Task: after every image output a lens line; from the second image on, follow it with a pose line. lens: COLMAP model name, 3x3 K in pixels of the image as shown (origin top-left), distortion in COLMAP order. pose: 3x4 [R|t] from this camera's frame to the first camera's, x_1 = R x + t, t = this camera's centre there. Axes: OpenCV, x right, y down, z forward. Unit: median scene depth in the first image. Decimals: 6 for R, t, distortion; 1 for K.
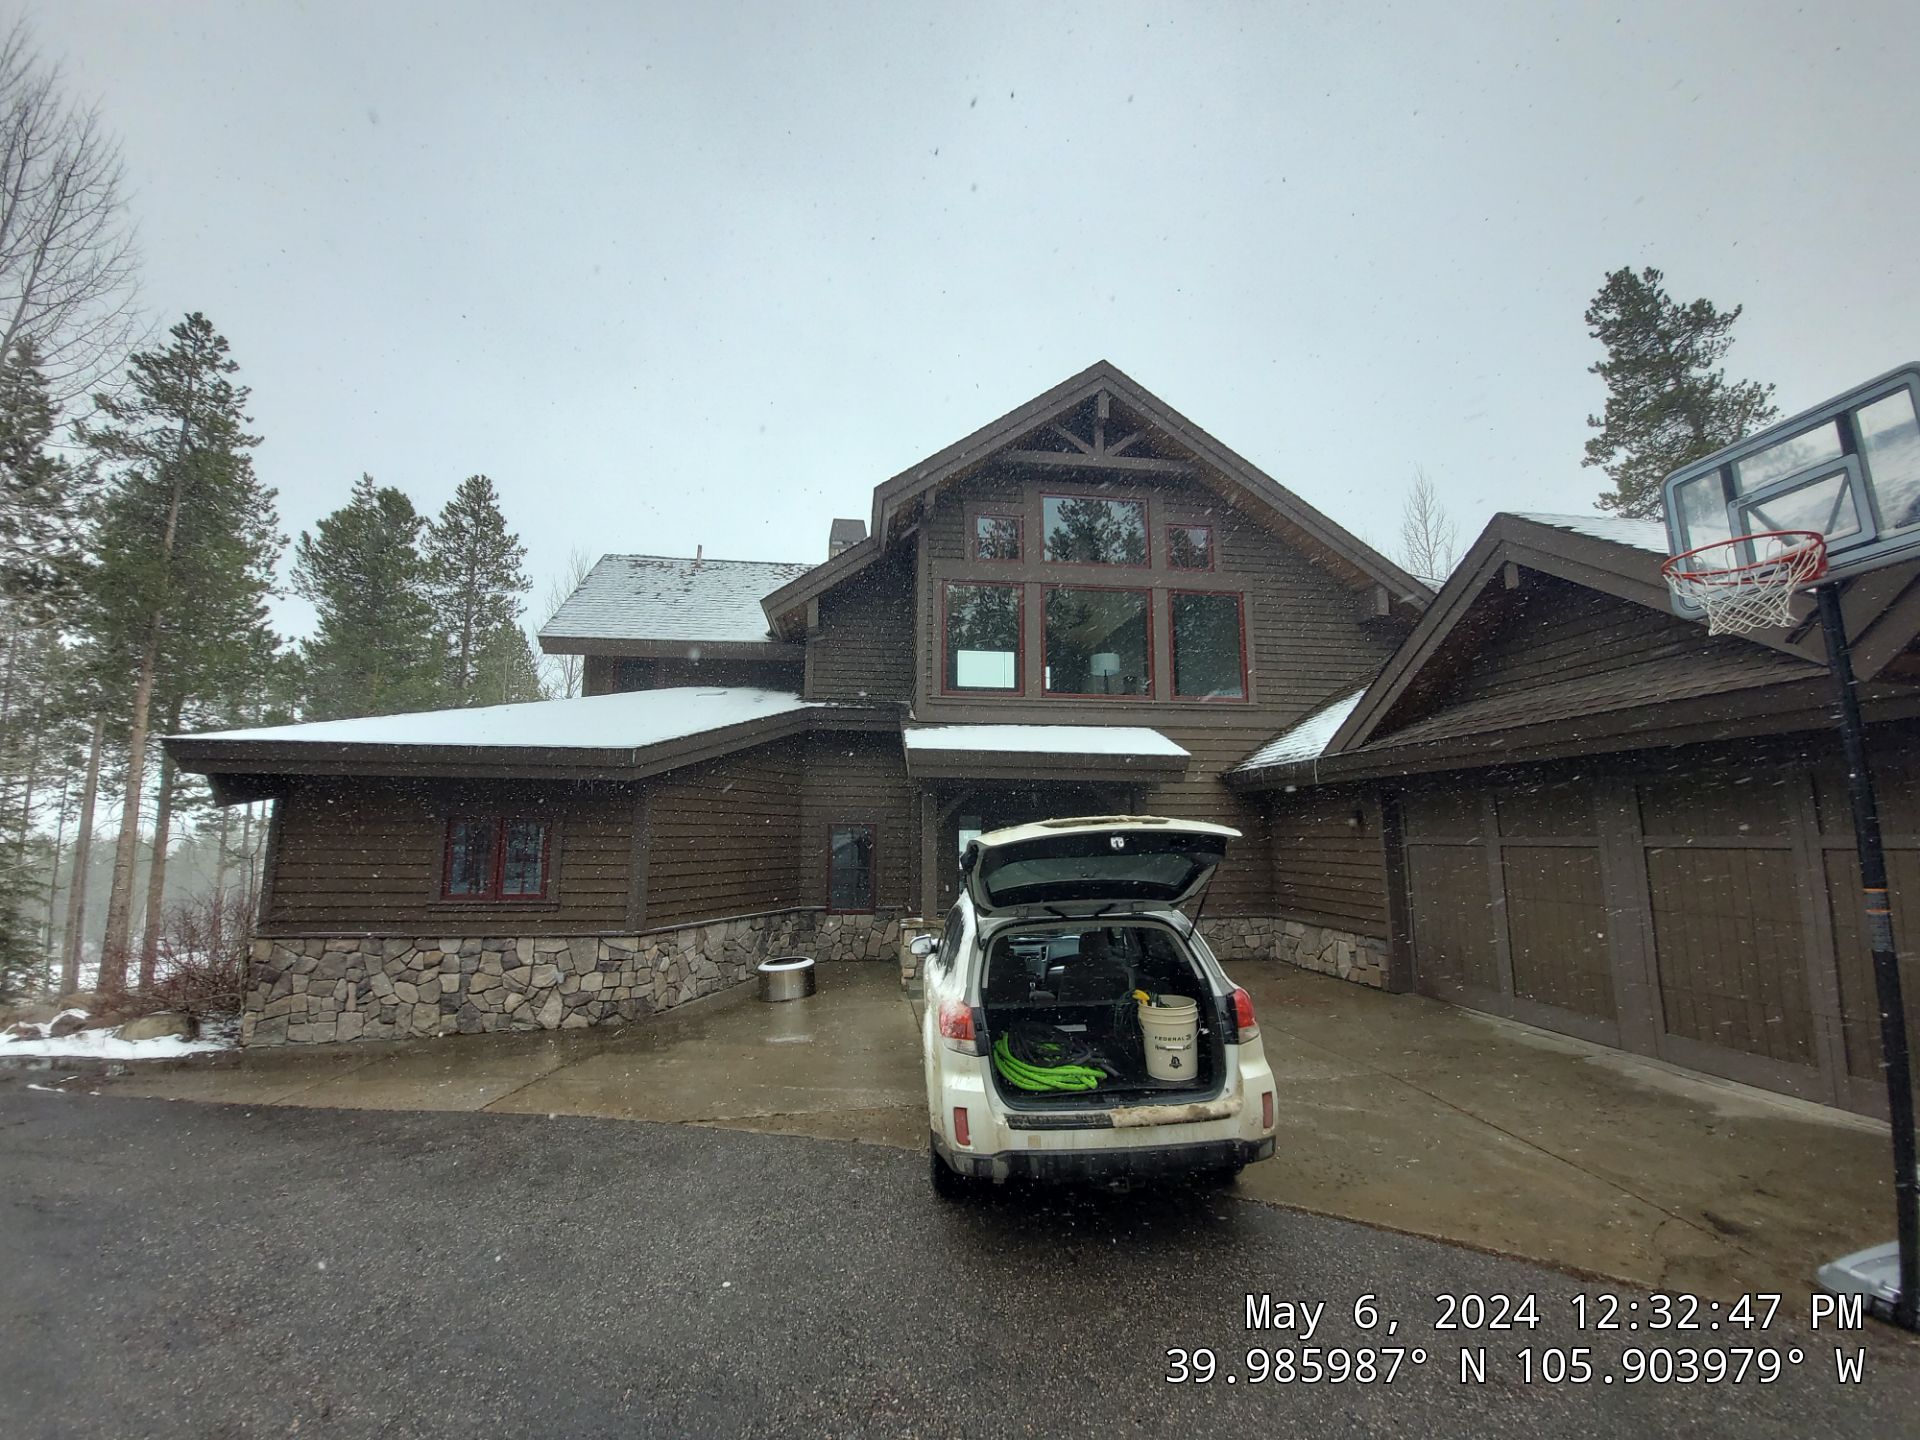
lens RADIAL K [[772.6, 0, 946.3], [0, 772.6, 727.4], [0, 0, 1]] dist [0.001101, -0.012275]
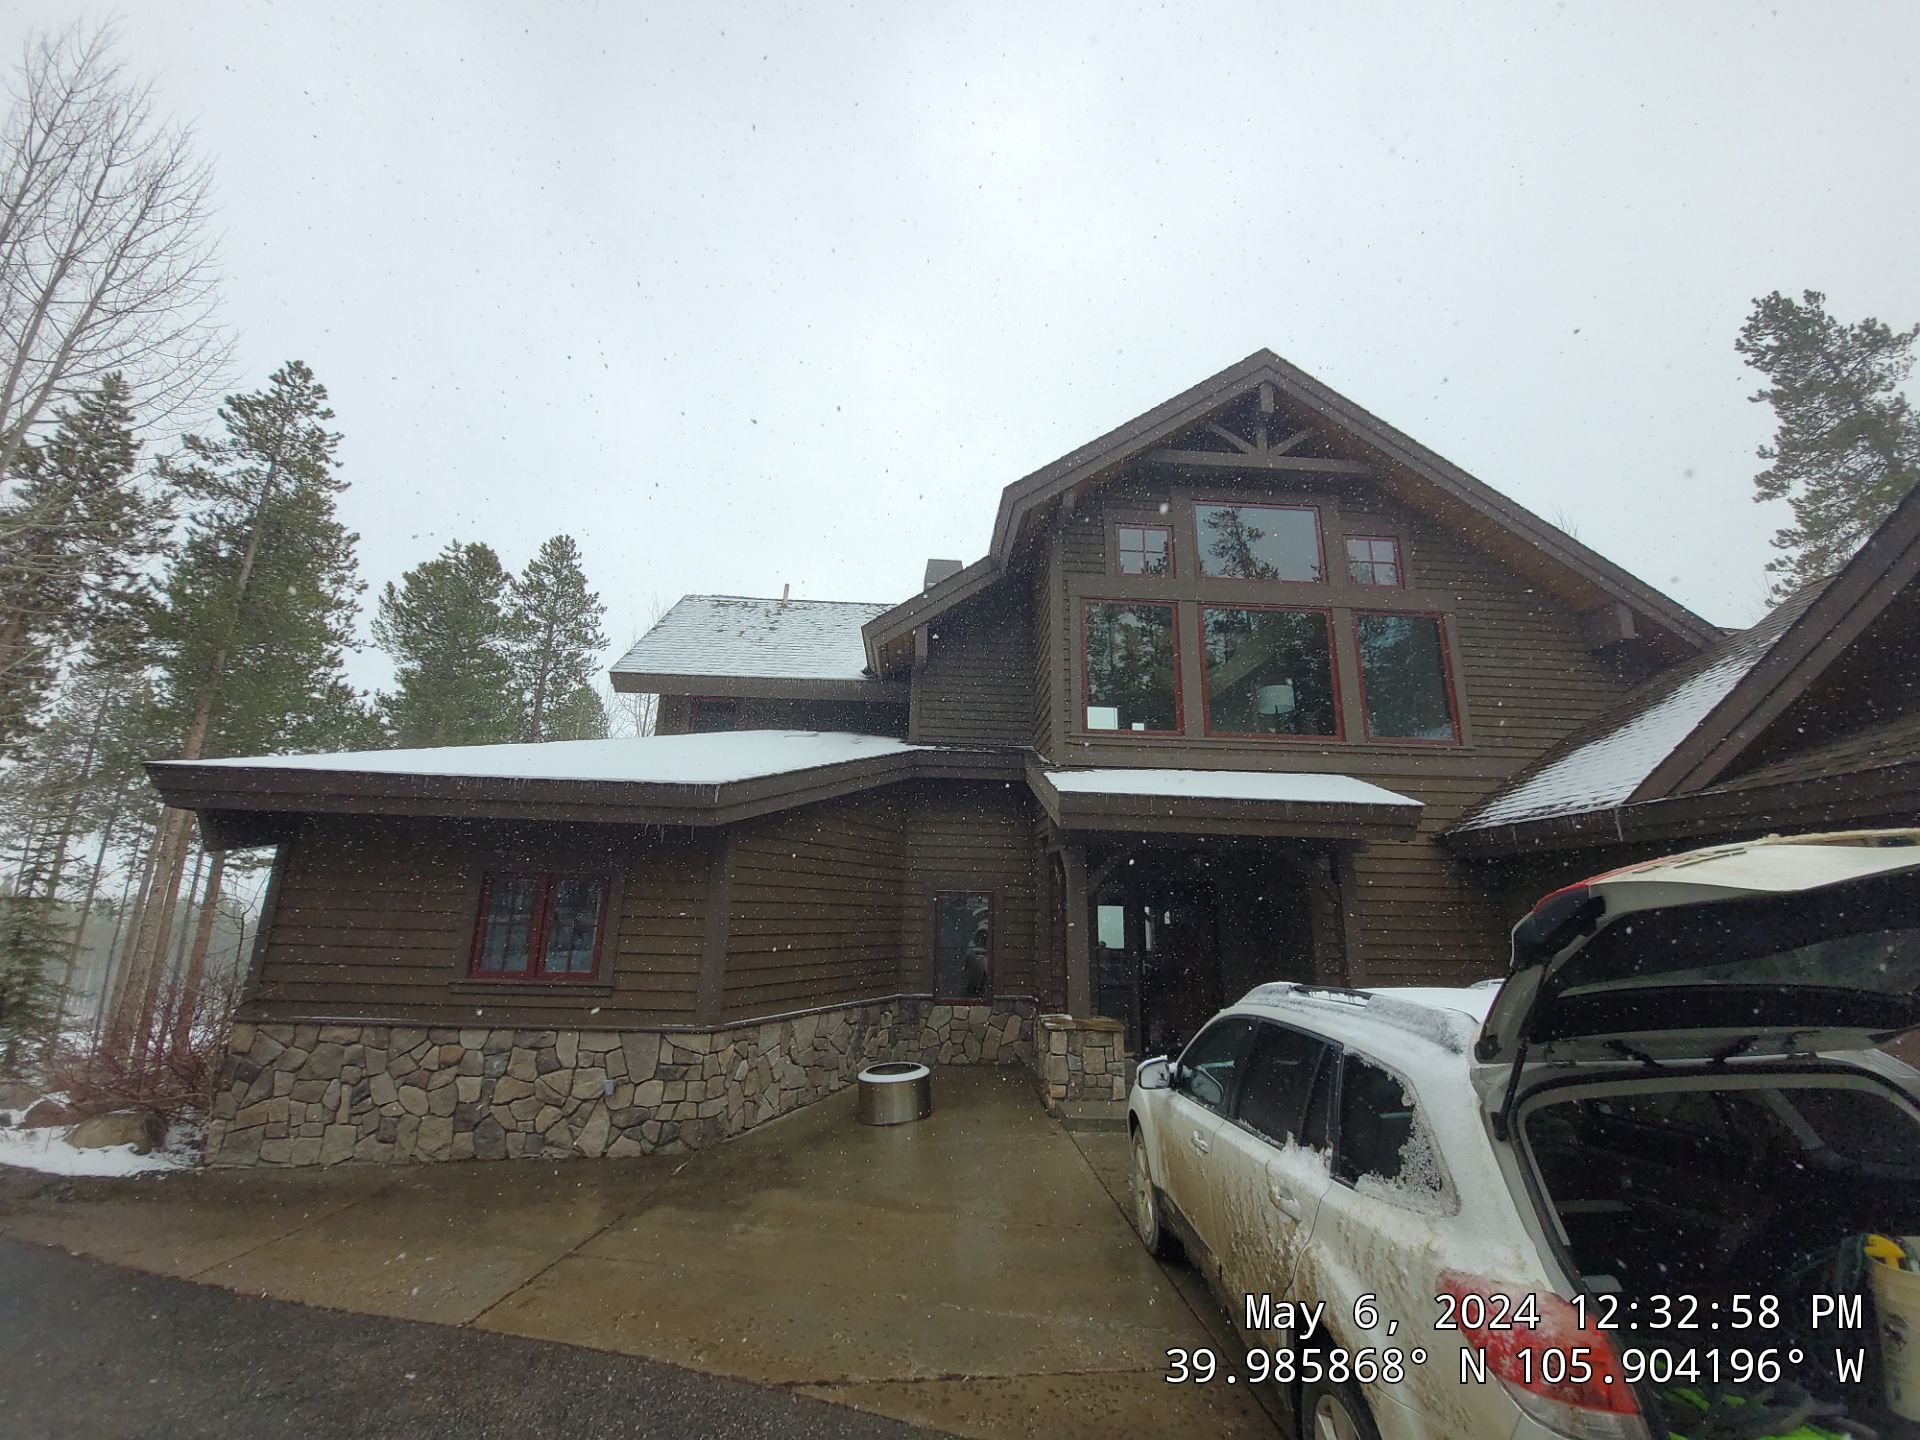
lens RADIAL K [[761.8, 0, 955.6], [0, 761.8, 716.5], [0, 0, 1]] dist [-0.001231, -0.011474]
pose [[0.998094, 0.002550, -0.061661, -0.087927], [-0.009611, 0.993377, -0.114494, 0.034073], [0.060961, 0.114868, 0.991508, 0.182841]]
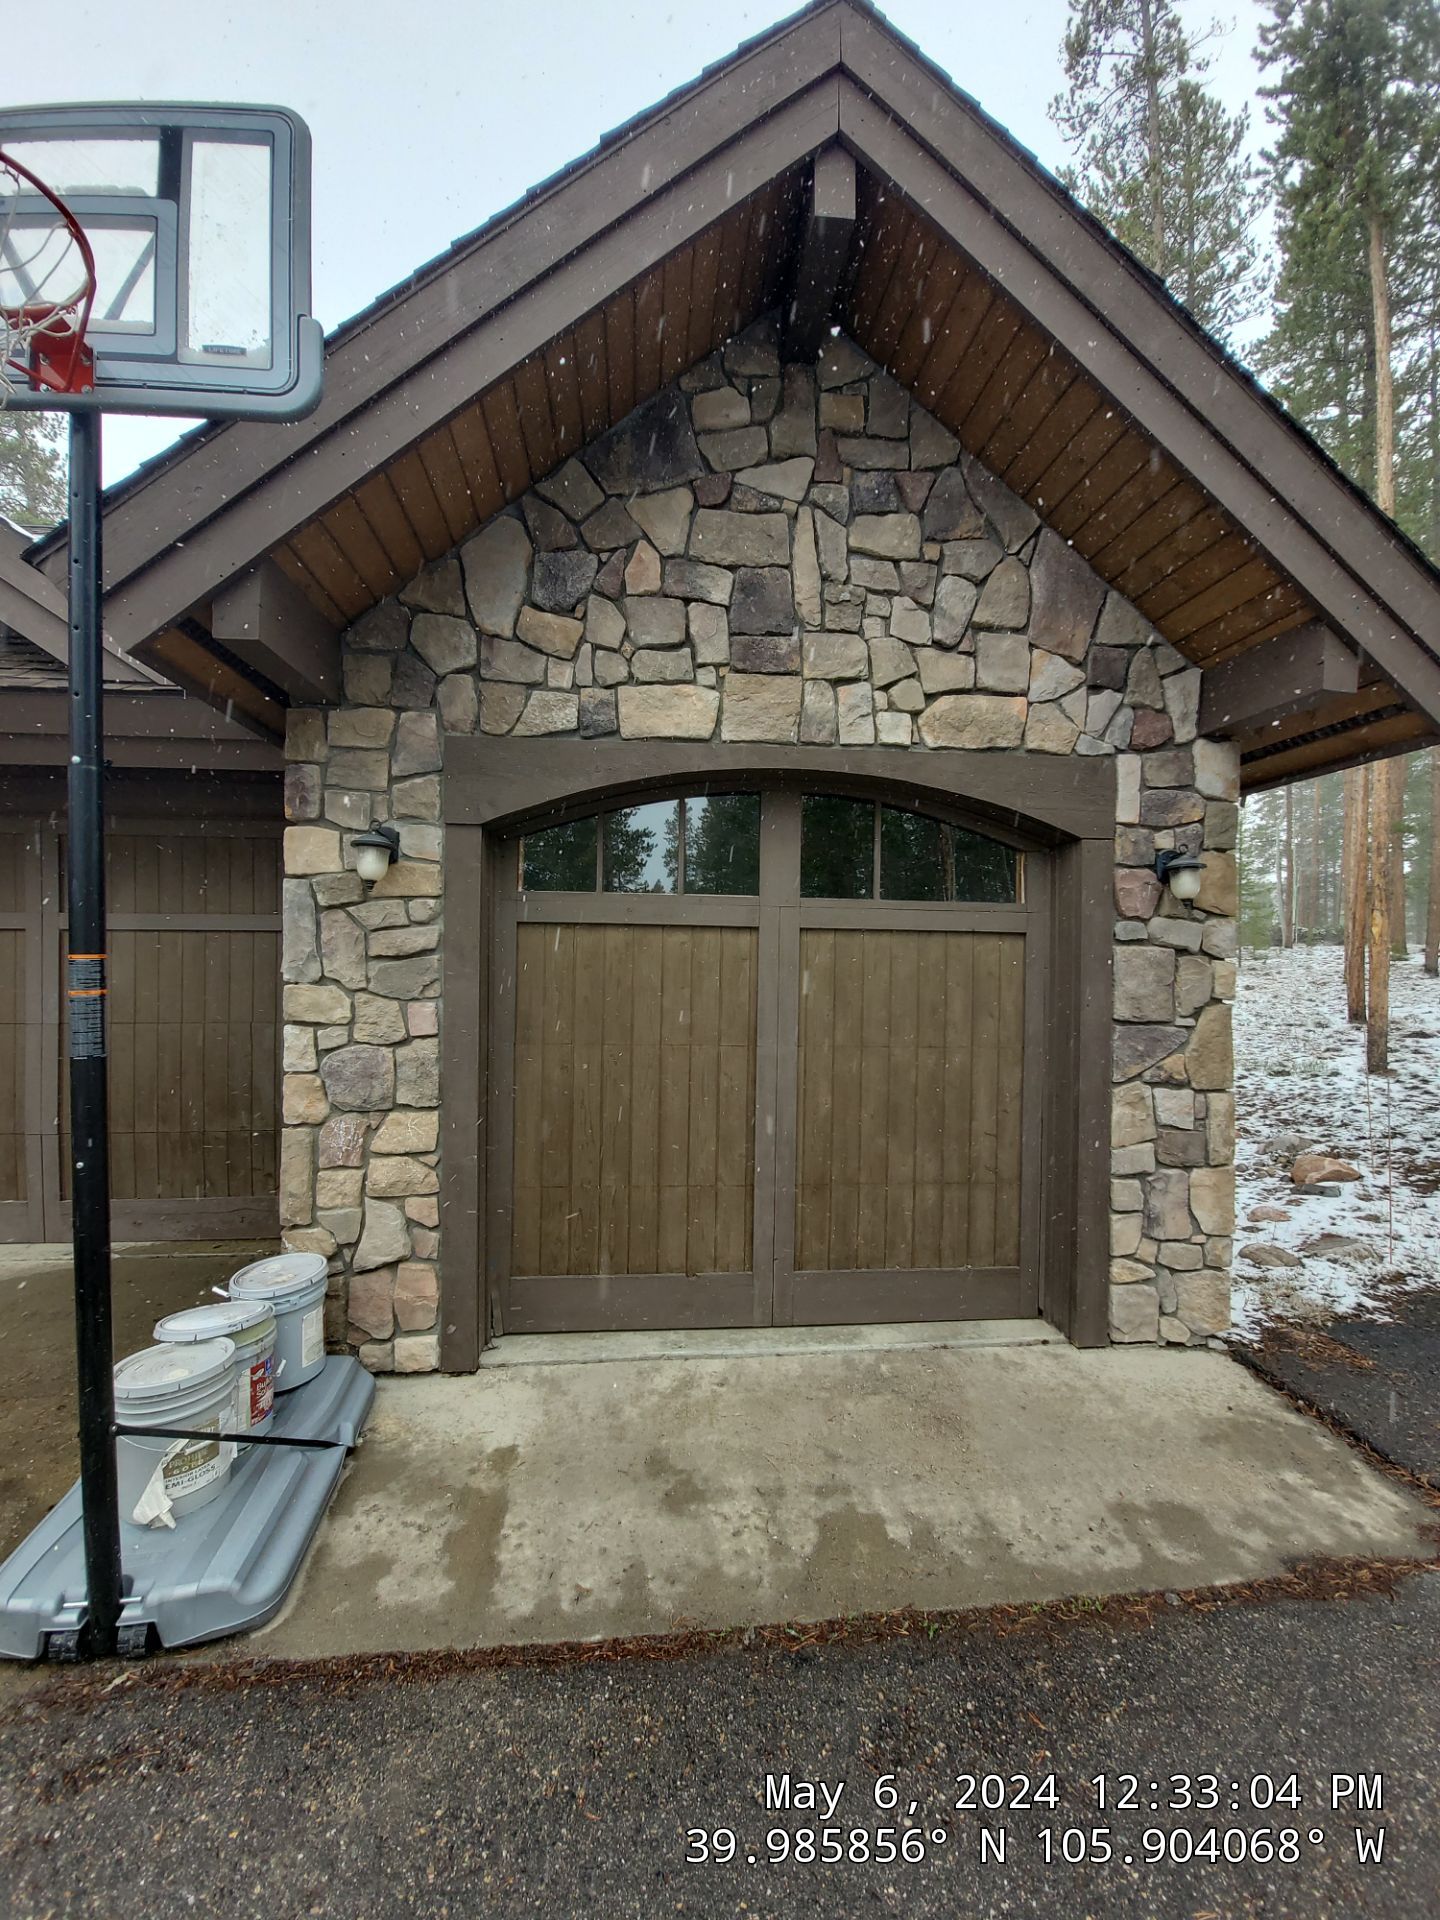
lens RADIAL K [[754.9, 0, 729.0], [0, 754.9, 956.8], [0, 0, 1]] dist [0.002063, -0.010698]
pose [[0.029157, -0.008632, 0.999538, 0.171138], [-0.145810, 0.989230, 0.012796, 0.034766], [-0.988883, -0.146116, 0.027584, 0.125516]]
